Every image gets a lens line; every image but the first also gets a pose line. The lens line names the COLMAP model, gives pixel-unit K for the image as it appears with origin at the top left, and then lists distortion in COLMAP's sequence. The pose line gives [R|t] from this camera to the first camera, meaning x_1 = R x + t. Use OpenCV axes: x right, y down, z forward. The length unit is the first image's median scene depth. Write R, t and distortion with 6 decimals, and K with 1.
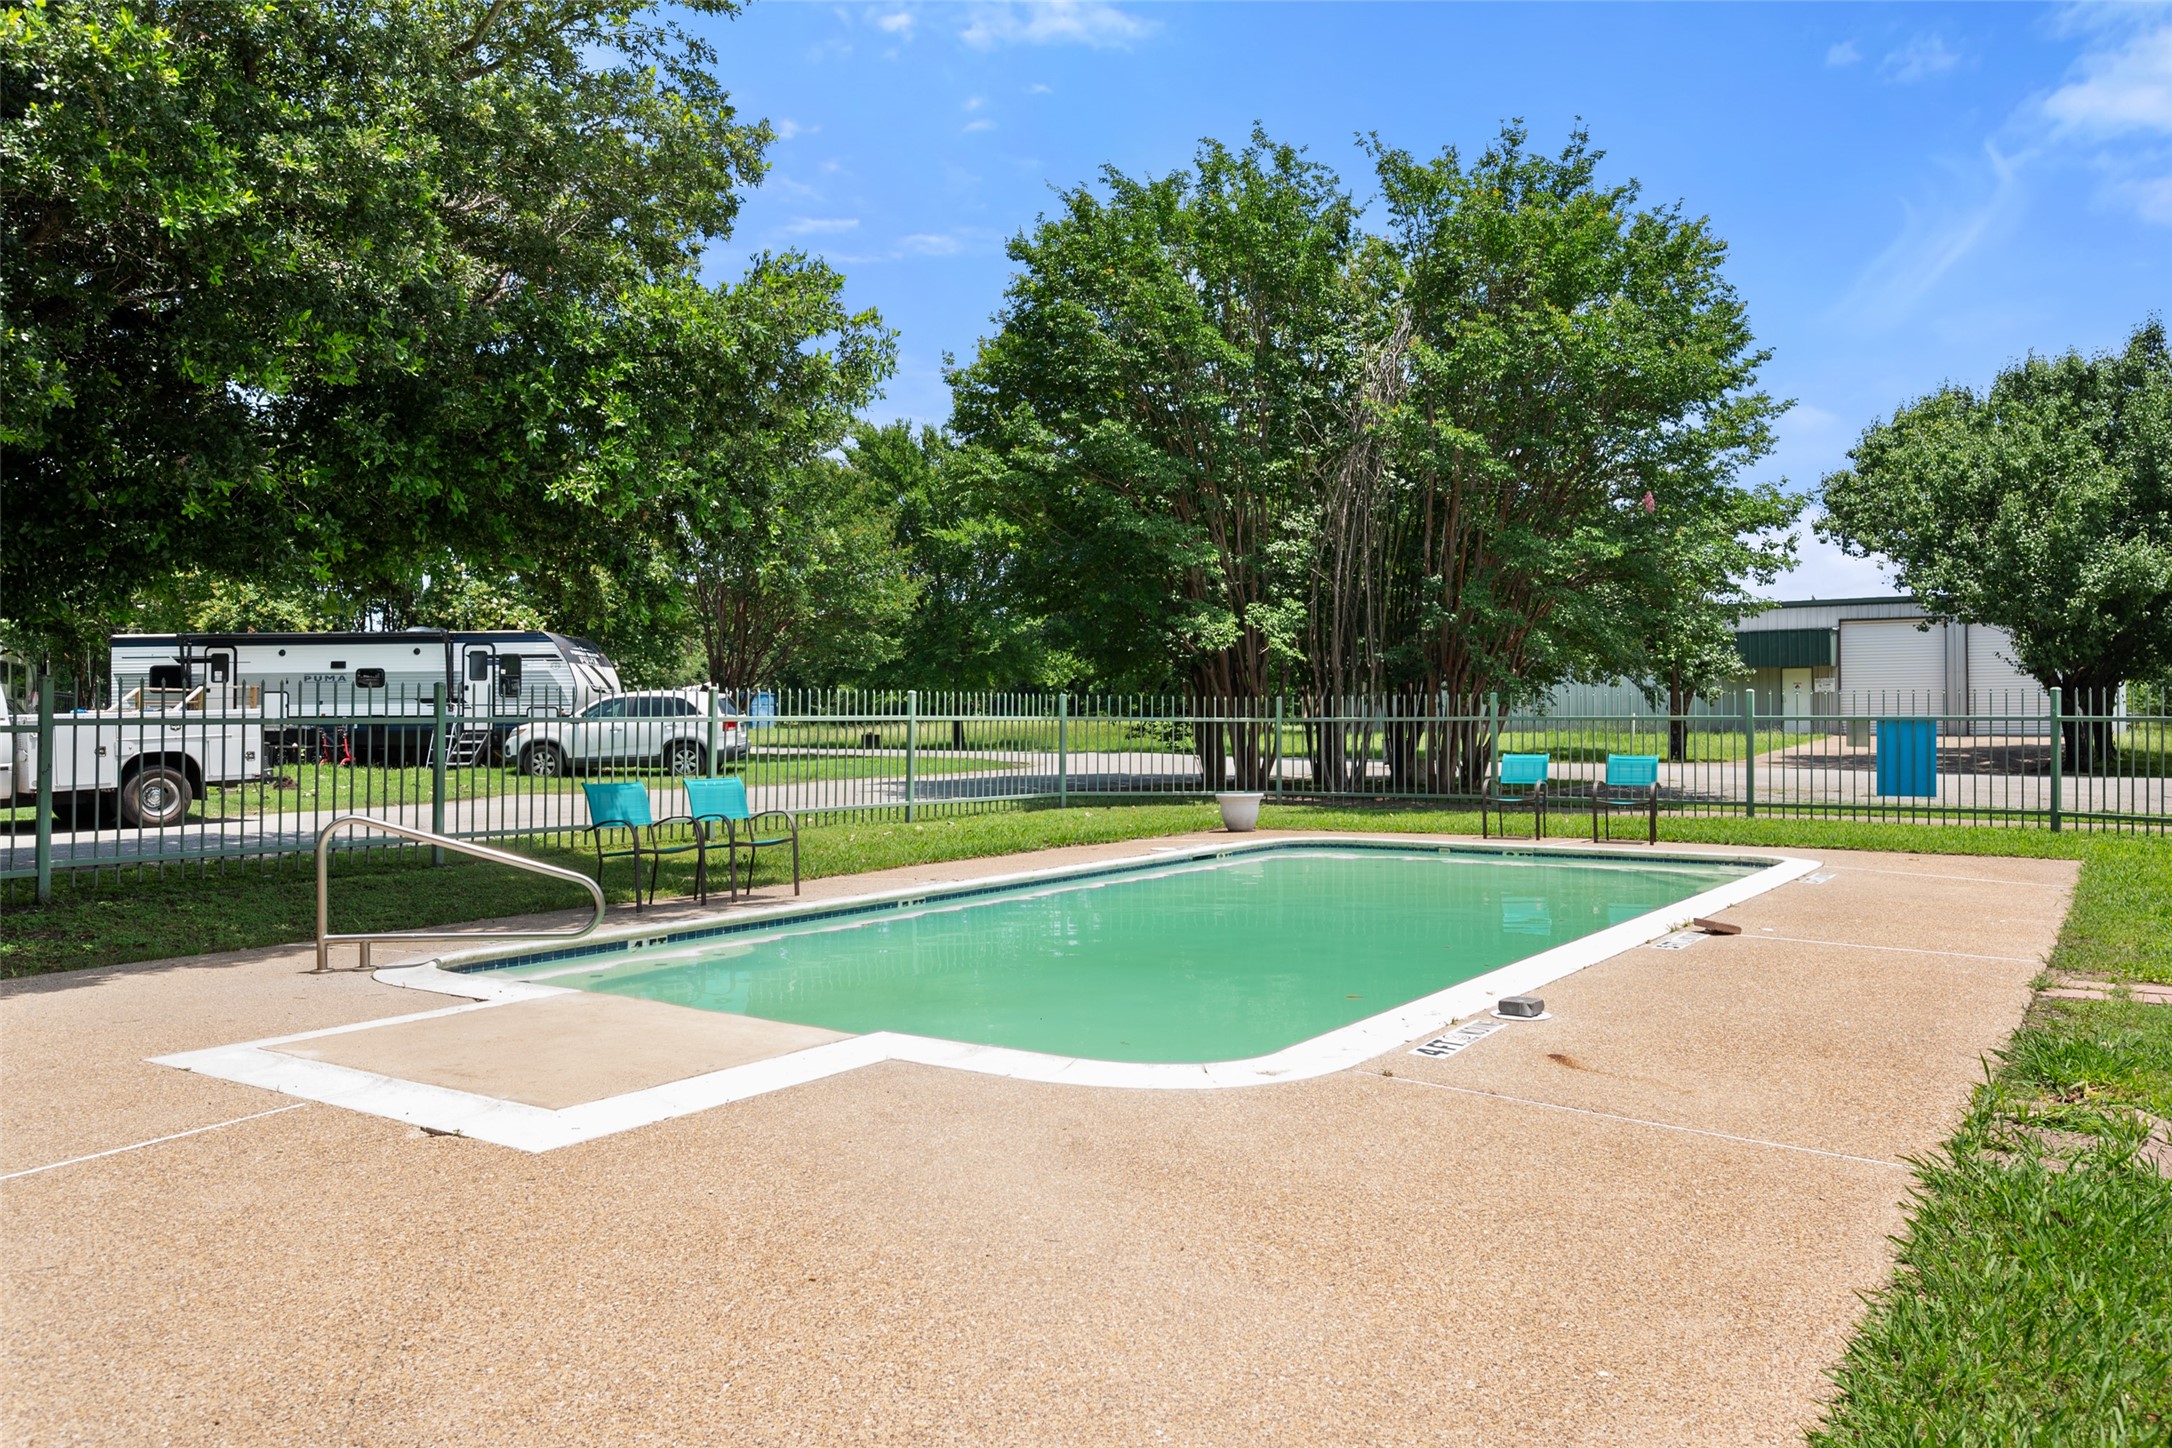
lens RADIAL K [[1612.3, 0, 1086.5], [0, 1612.3, 714.4], [0, 0, 1]] dist [0.005137, 0.001103]
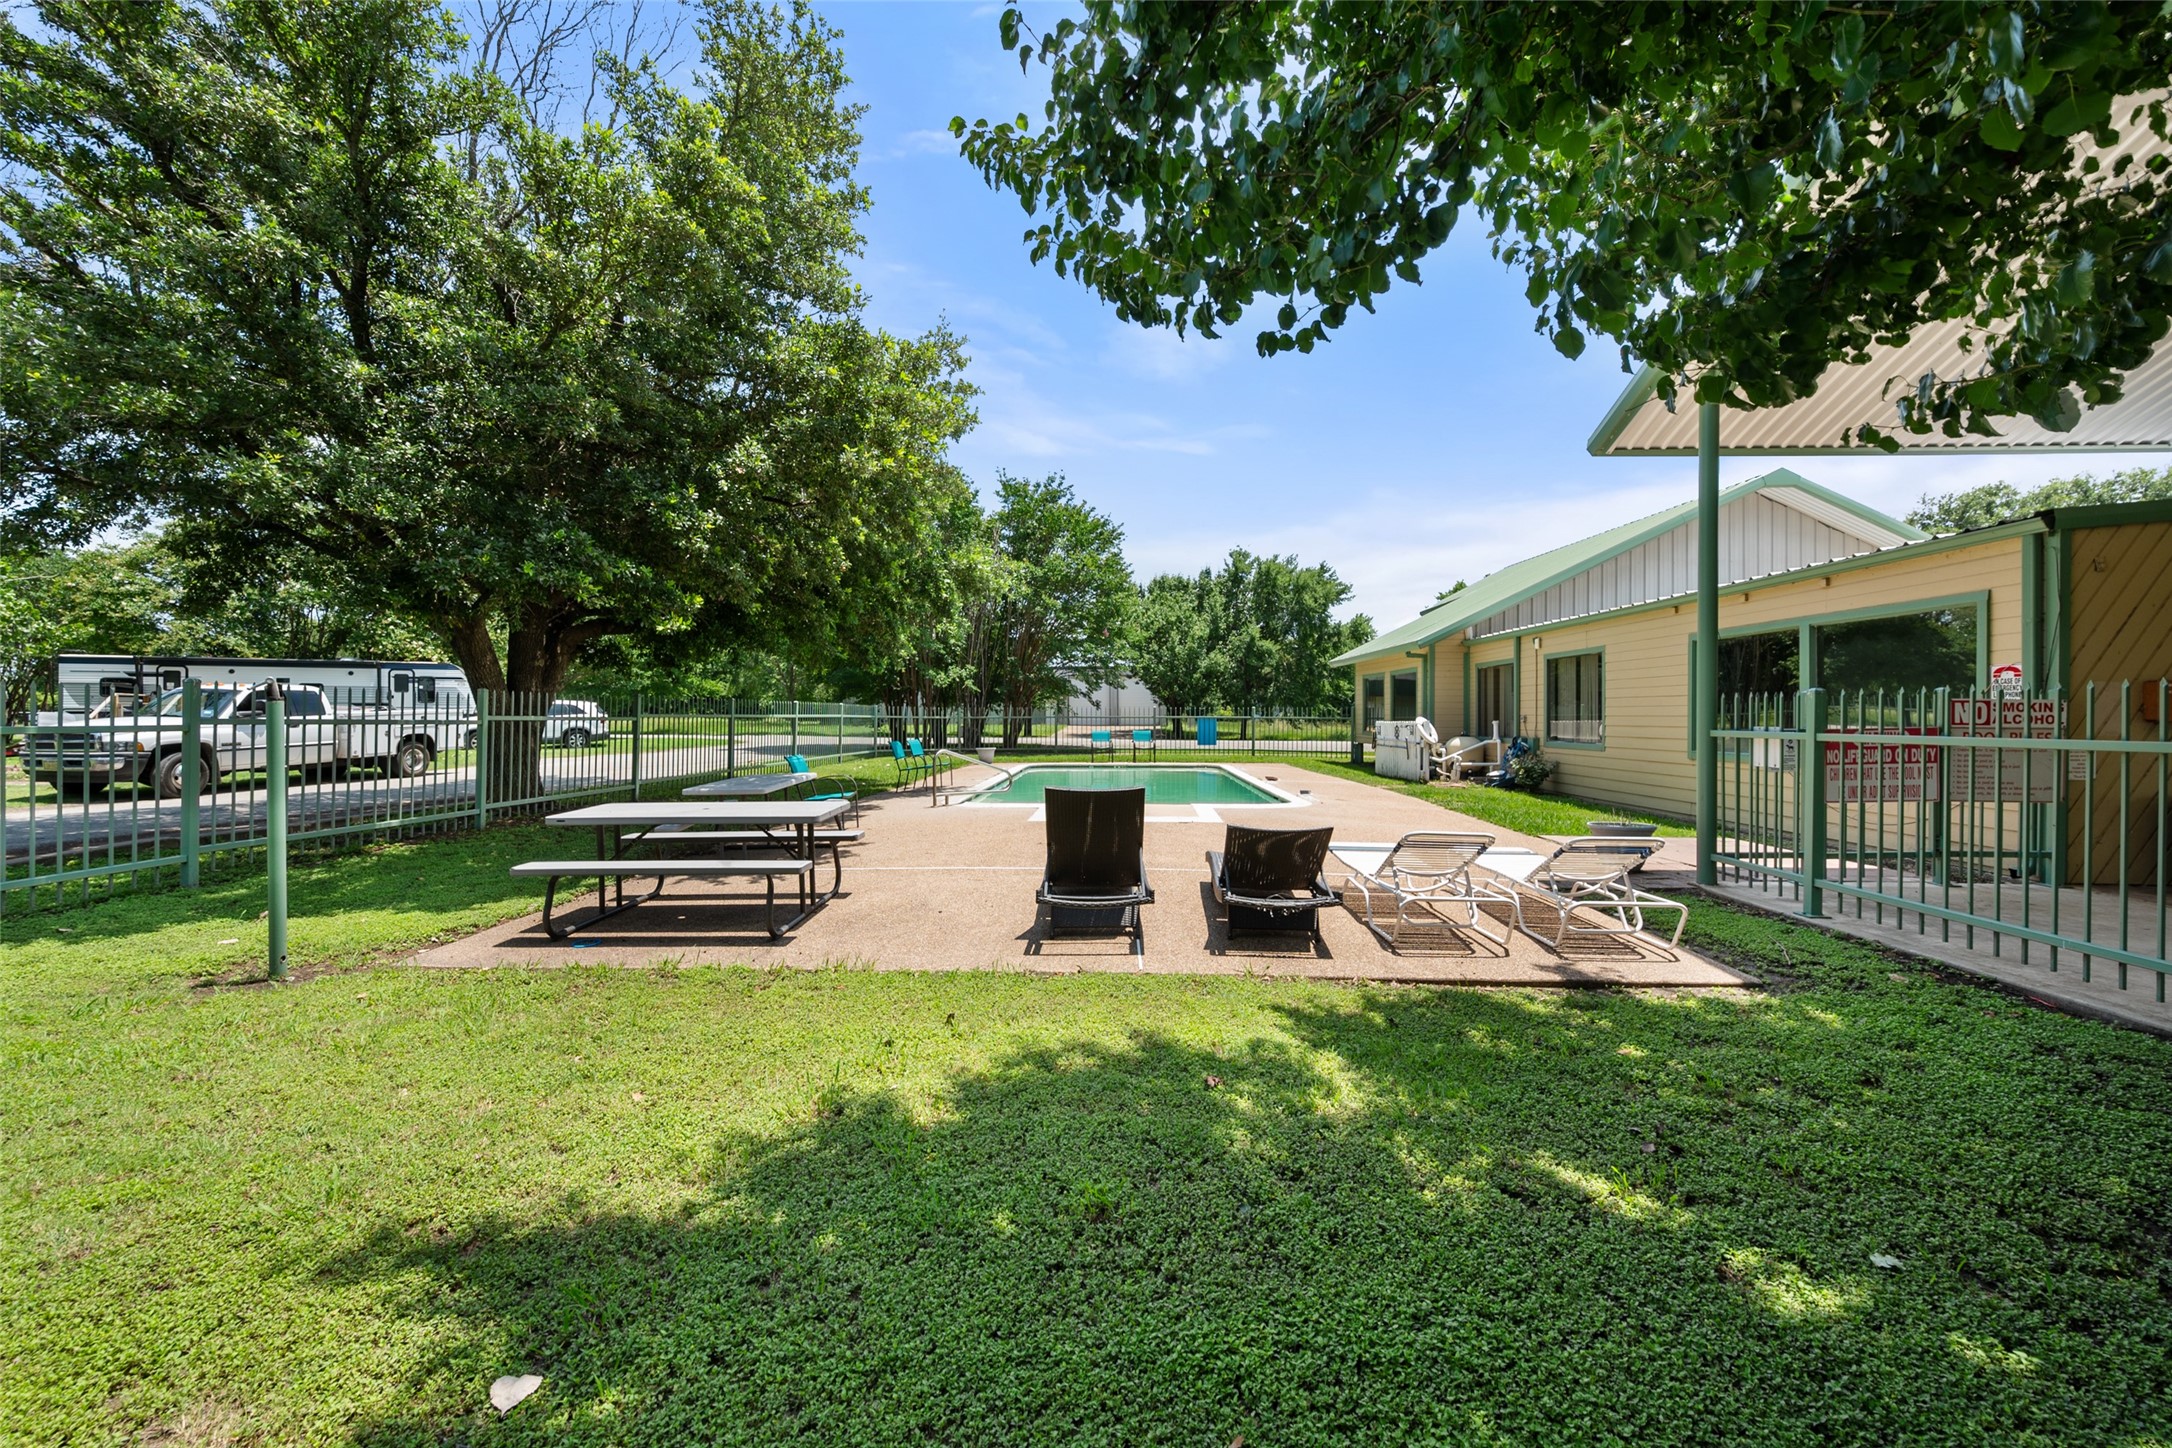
lens RADIAL K [[889.1, 0, 1086.3], [0, 889.1, 725.5], [0, 0, 1]] dist [-0.000912, 0.000322]
pose [[0.848508, -0.001382, 0.529180, -0.267349], [-0.003621, 0.999958, 0.008417, 0.001973], [-0.529170, -0.009058, 0.848468, -0.110740]]
